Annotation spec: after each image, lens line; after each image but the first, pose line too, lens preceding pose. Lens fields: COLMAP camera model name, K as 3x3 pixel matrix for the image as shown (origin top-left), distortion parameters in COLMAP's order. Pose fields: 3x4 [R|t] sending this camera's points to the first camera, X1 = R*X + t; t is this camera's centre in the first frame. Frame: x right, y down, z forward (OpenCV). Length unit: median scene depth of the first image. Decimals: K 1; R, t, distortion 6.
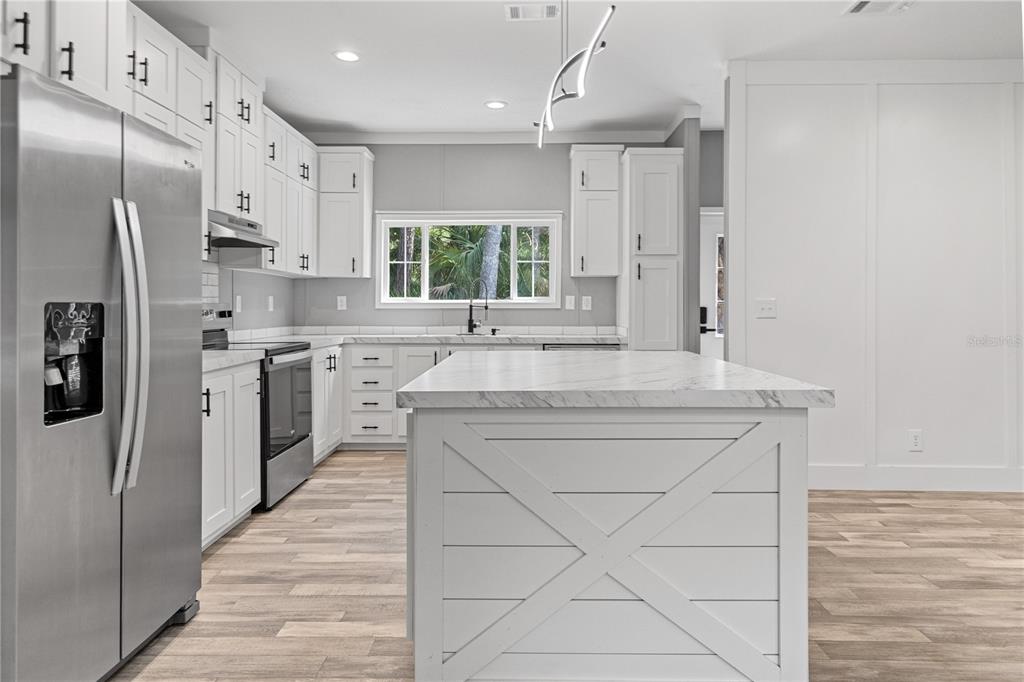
lens RADIAL K [[652.3, 0, 508.4], [0, 652.3, 301.6], [0, 0, 1]] dist [0.003669, -0.000294]
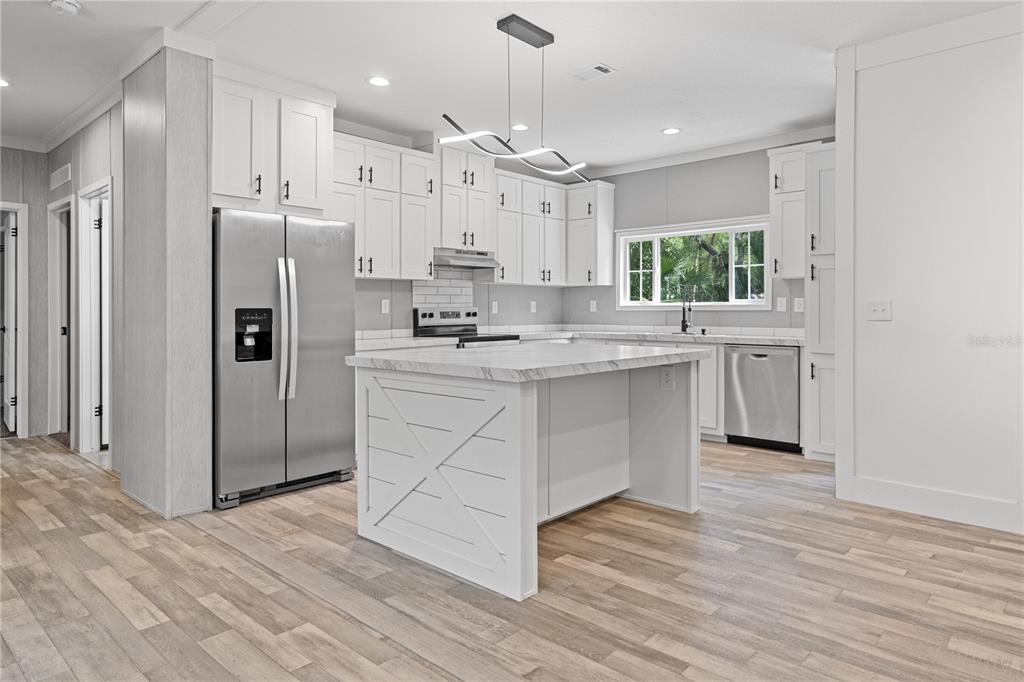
lens RADIAL K [[629.9, 0, 508.6], [0, 629.9, 295.1], [0, 0, 1]] dist [0.000388, -0.001298]
pose [[0.746683, -0.016865, -0.664967, 0.438888], [0.008124, 0.999835, -0.016236, -0.000686], [0.665131, 0.006721, 0.746697, -0.006938]]
